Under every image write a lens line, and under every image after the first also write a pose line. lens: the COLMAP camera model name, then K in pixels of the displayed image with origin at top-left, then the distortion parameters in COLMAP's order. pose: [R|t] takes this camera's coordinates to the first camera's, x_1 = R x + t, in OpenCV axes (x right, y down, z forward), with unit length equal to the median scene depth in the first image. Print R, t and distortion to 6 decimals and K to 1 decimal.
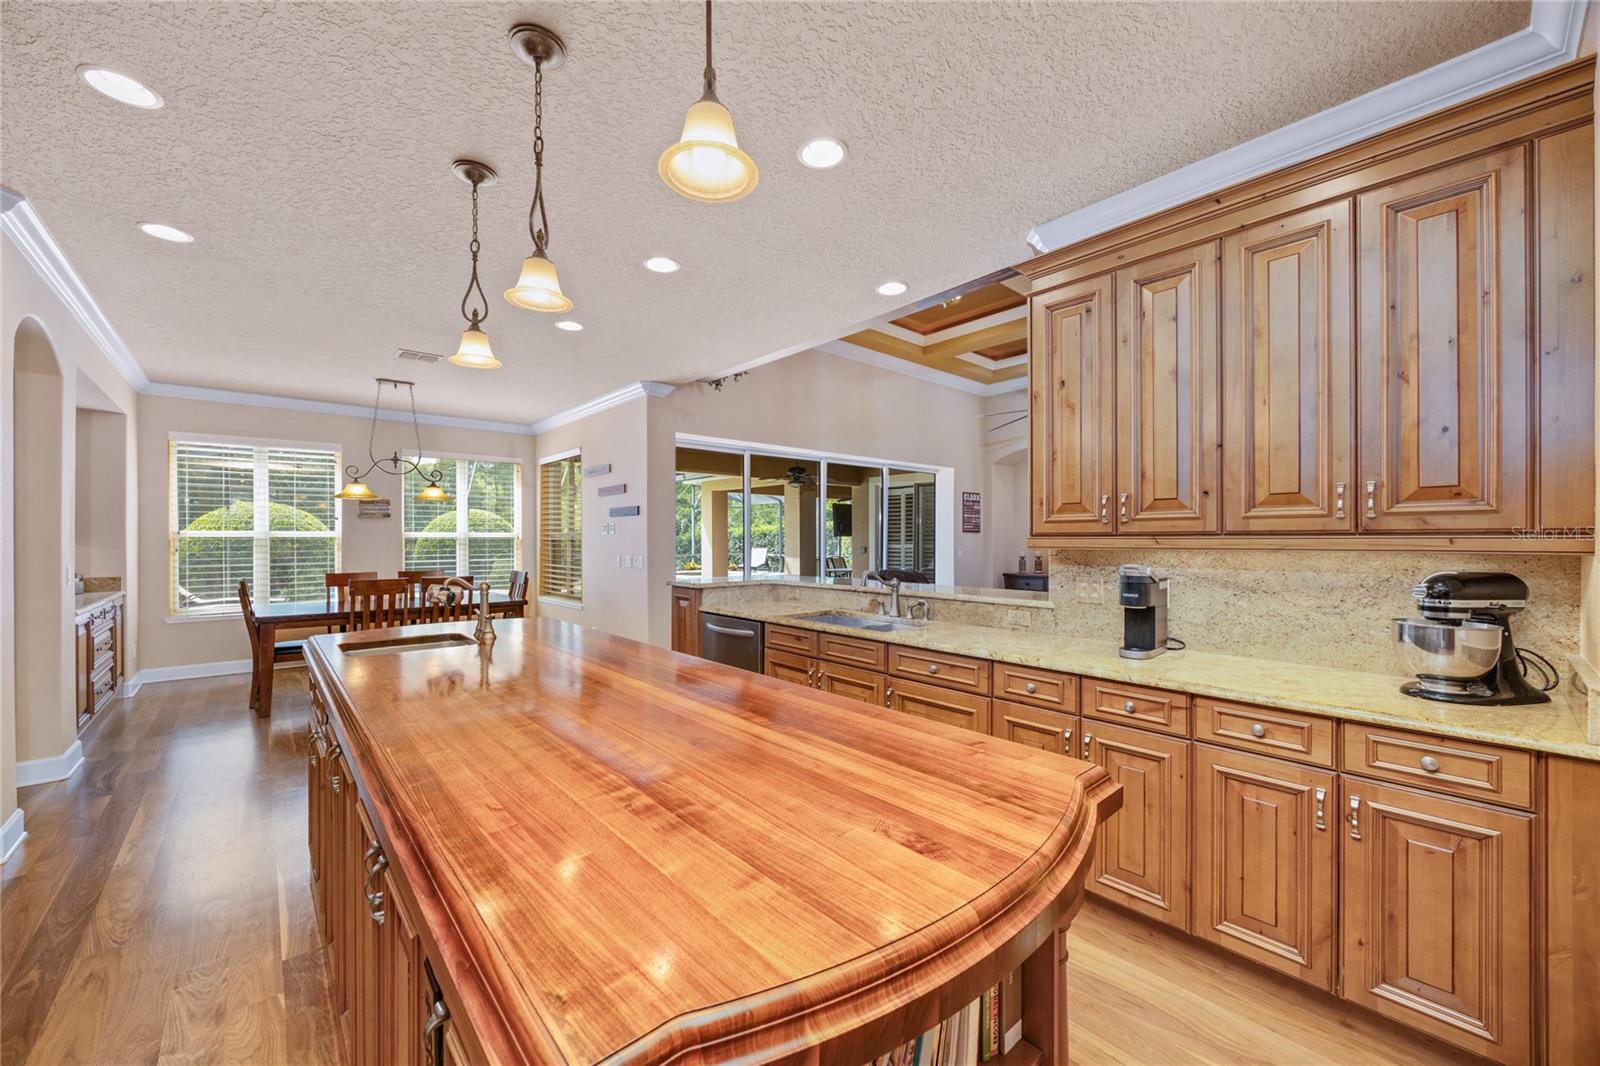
lens RADIAL K [[599.1, 0, 796.1], [0, 599.1, 537.2], [0, 0, 1]] dist [-0.001702, -0.000144]
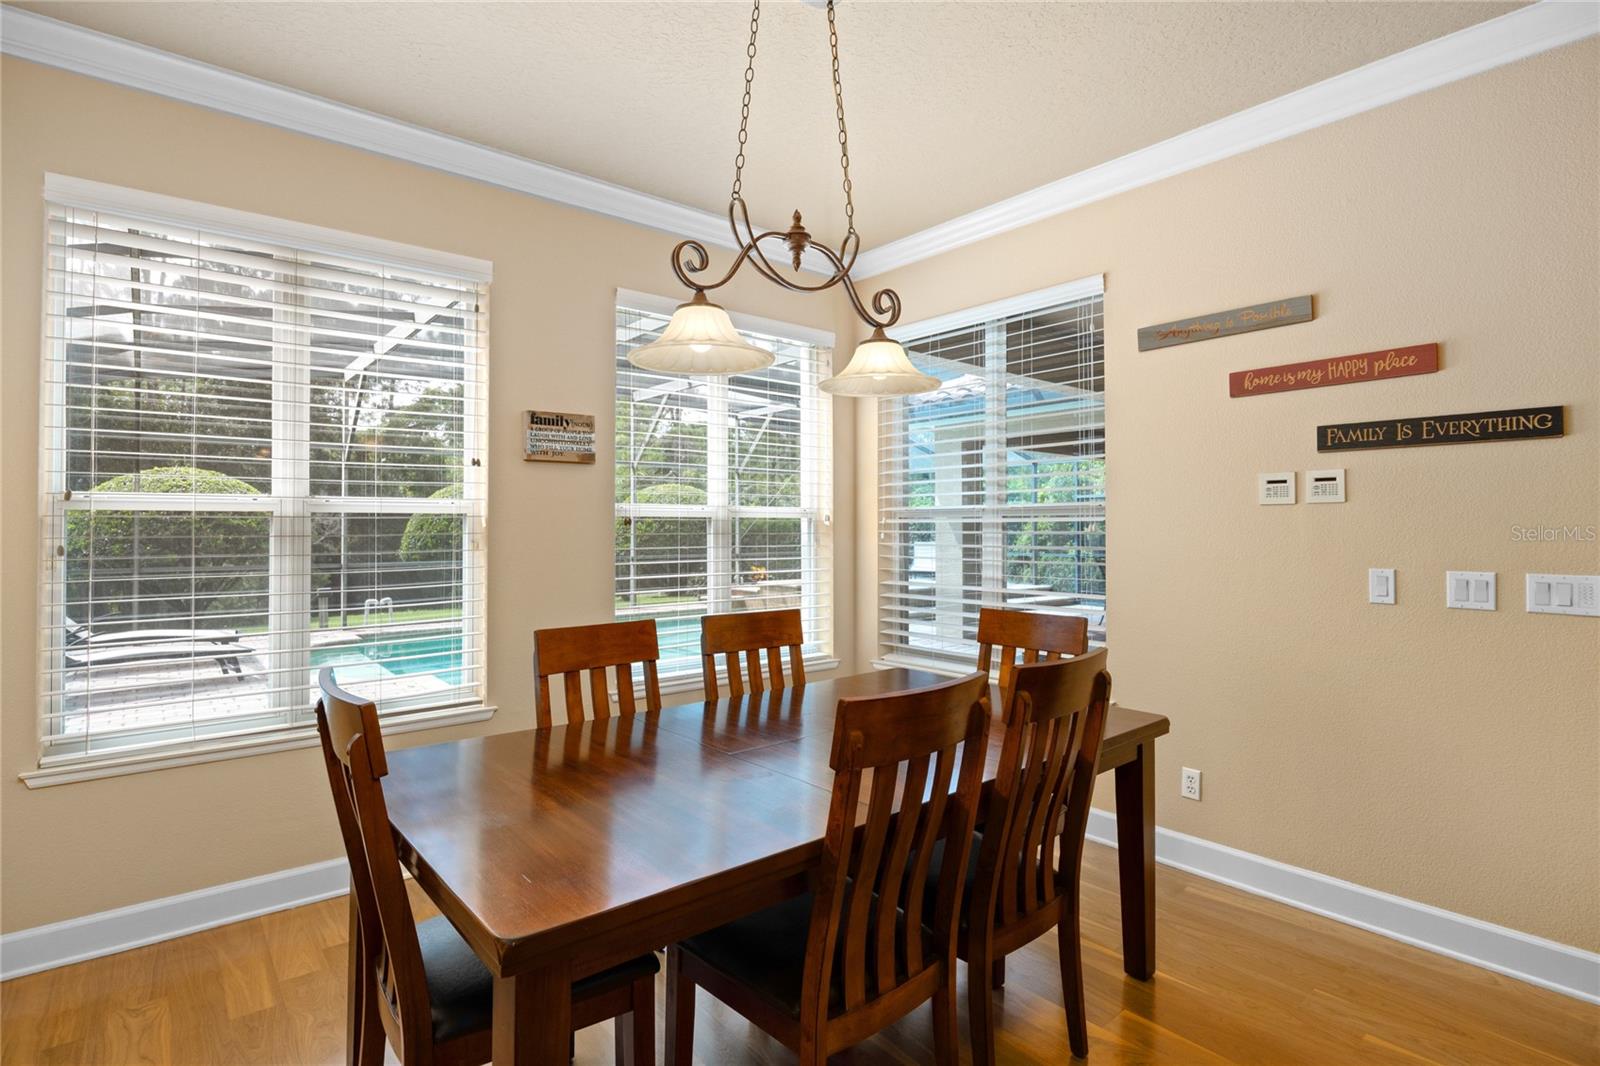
lens RADIAL K [[781.3, 0, 788.1], [0, 781.3, 531.7], [0, 0, 1]] dist [-0.019964, 0.000613]
pose [[0.999118, 0.001898, -0.041959, -0.670148], [-0.001710, 0.999988, 0.004510, 0.010062], [0.041967, -0.004434, 0.999109, 0.638780]]
